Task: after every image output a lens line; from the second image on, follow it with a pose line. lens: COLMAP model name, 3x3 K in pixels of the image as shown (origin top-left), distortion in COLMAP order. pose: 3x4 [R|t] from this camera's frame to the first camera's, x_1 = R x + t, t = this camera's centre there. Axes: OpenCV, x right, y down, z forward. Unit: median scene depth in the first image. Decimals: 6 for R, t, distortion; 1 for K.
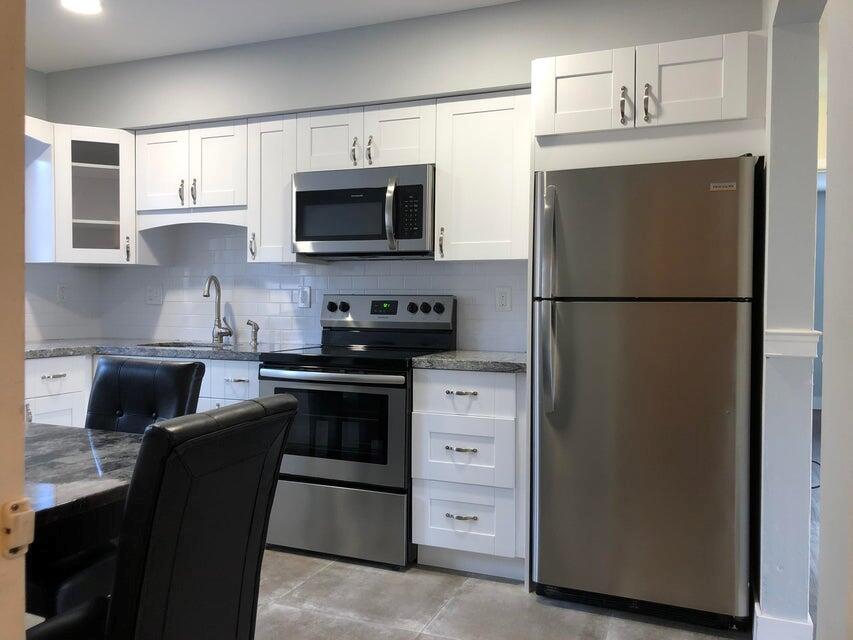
lens RADIAL K [[702.6, 0, 421.0], [0, 702.6, 320.0], [0, 0, 1]] dist [0.041182, -0.036848]
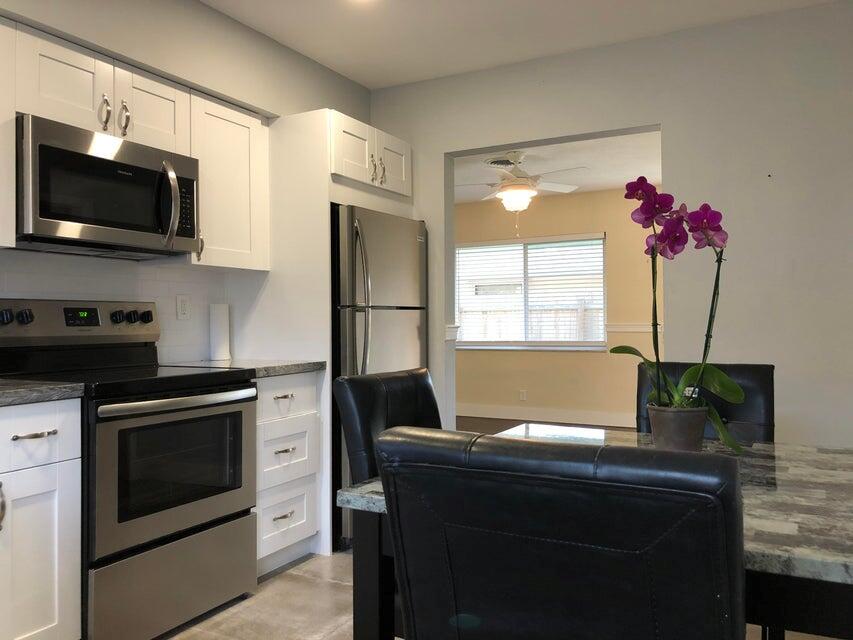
lens RADIAL K [[702.6, 0, 422.1], [0, 702.6, 319.2], [0, 0, 1]] dist [0.041182, -0.036848]
pose [[0.108726, -0.009275, 0.994028, -0.838633], [0.027492, 0.999602, 0.006320, -0.010981], [-0.993691, 0.026641, 0.108938, 0.591824]]
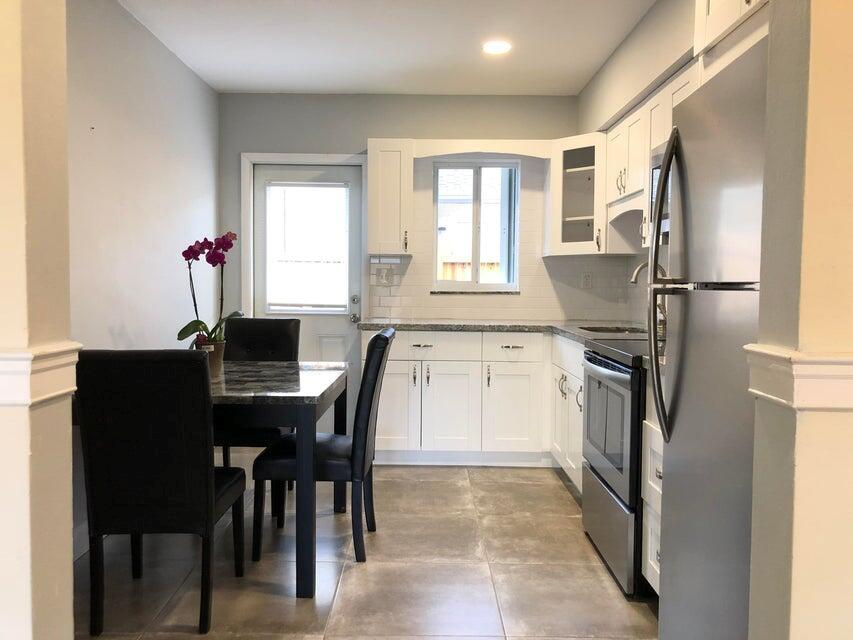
lens RADIAL K [[702.6, 0, 418.0], [0, 702.6, 322.4], [0, 0, 1]] dist [0.041182, -0.036848]
pose [[0.372378, 0.046459, -0.926918, 0.595138], [-0.025212, 0.998884, 0.039937, -0.010380], [0.927739, 0.008498, 0.373134, 0.388267]]
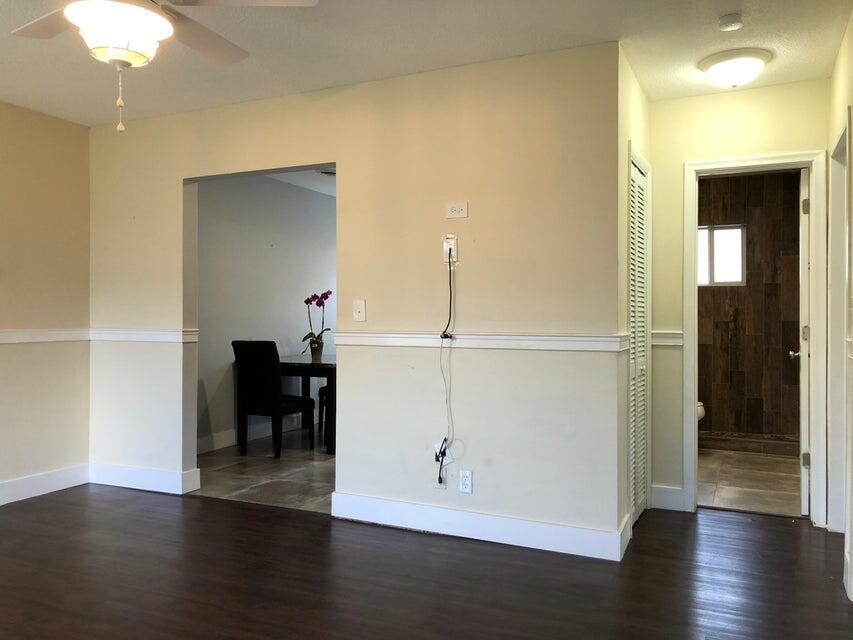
lens RADIAL K [[702.6, 0, 428.0], [0, 702.6, 312.9], [0, 0, 1]] dist [0.041182, -0.036848]
pose [[-0.071146, -0.012946, -0.997382, 1.567403], [-0.025443, 0.999614, -0.011160, -0.009641], [0.997141, 0.024582, -0.071448, 0.918510]]
